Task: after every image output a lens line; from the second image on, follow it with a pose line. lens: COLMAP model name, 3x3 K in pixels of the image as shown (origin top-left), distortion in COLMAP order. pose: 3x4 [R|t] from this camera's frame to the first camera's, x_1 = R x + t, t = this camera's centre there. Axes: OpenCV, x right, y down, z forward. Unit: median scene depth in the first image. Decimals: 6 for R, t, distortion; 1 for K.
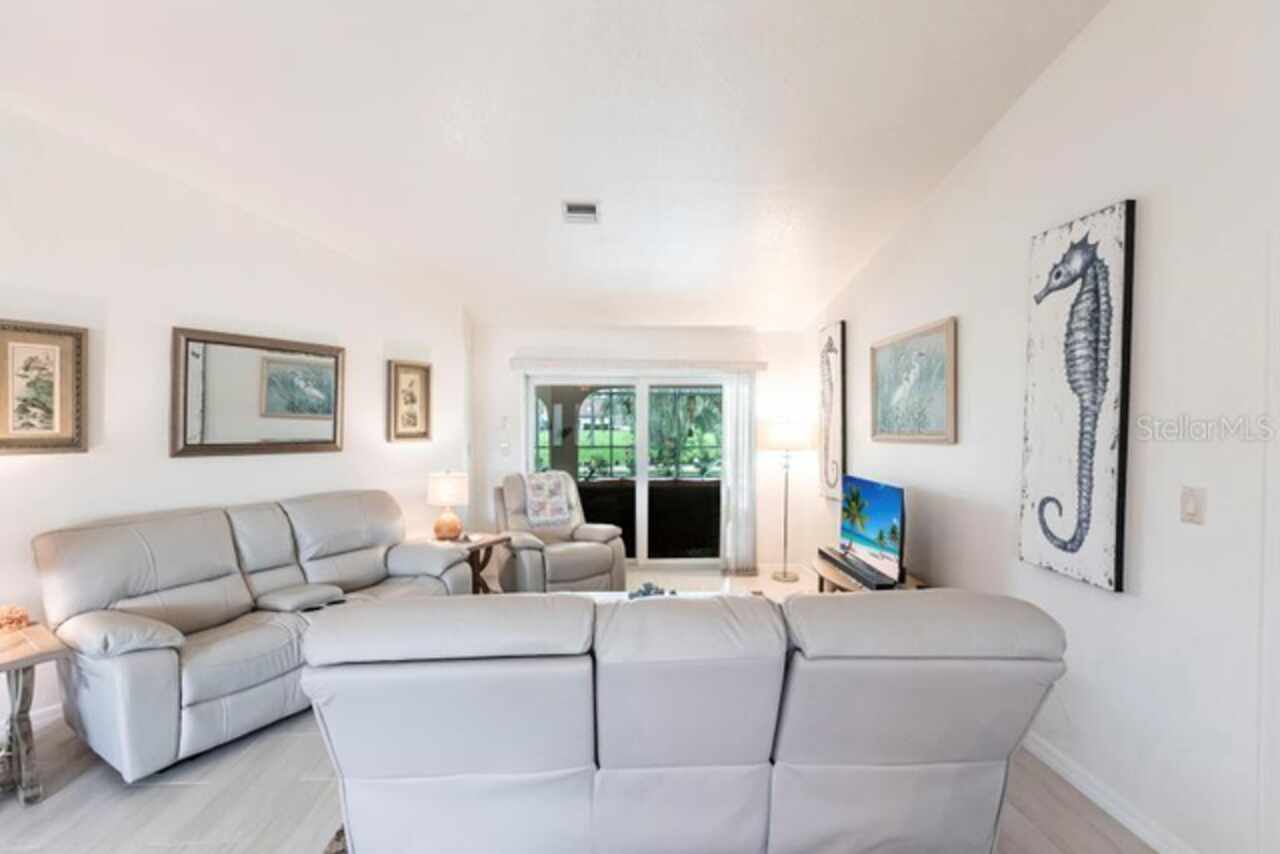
lens RADIAL K [[591.4, 0, 640.6], [0, 591.4, 421.7], [0, 0, 1]] dist [-0.000026, -0.000148]
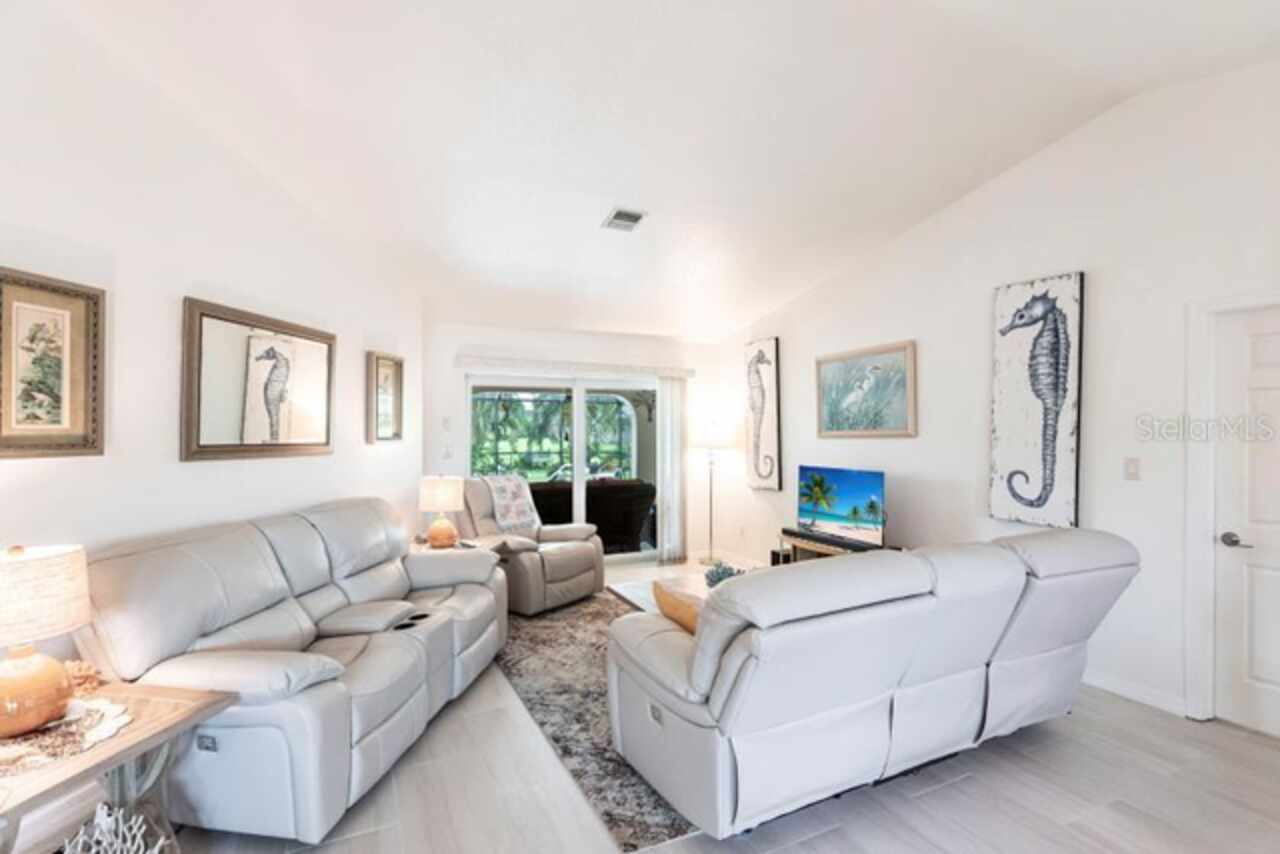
lens RADIAL K [[590.4, 0, 640.0], [0, 590.4, 427.0], [0, 0, 1]] dist [0.001956, 0.000288]
pose [[0.917999, -0.000541, 0.396583, -0.638252], [0.002310, 0.999989, -0.003985, 0.021929], [-0.396577, 0.004575, 0.917990, 0.040503]]
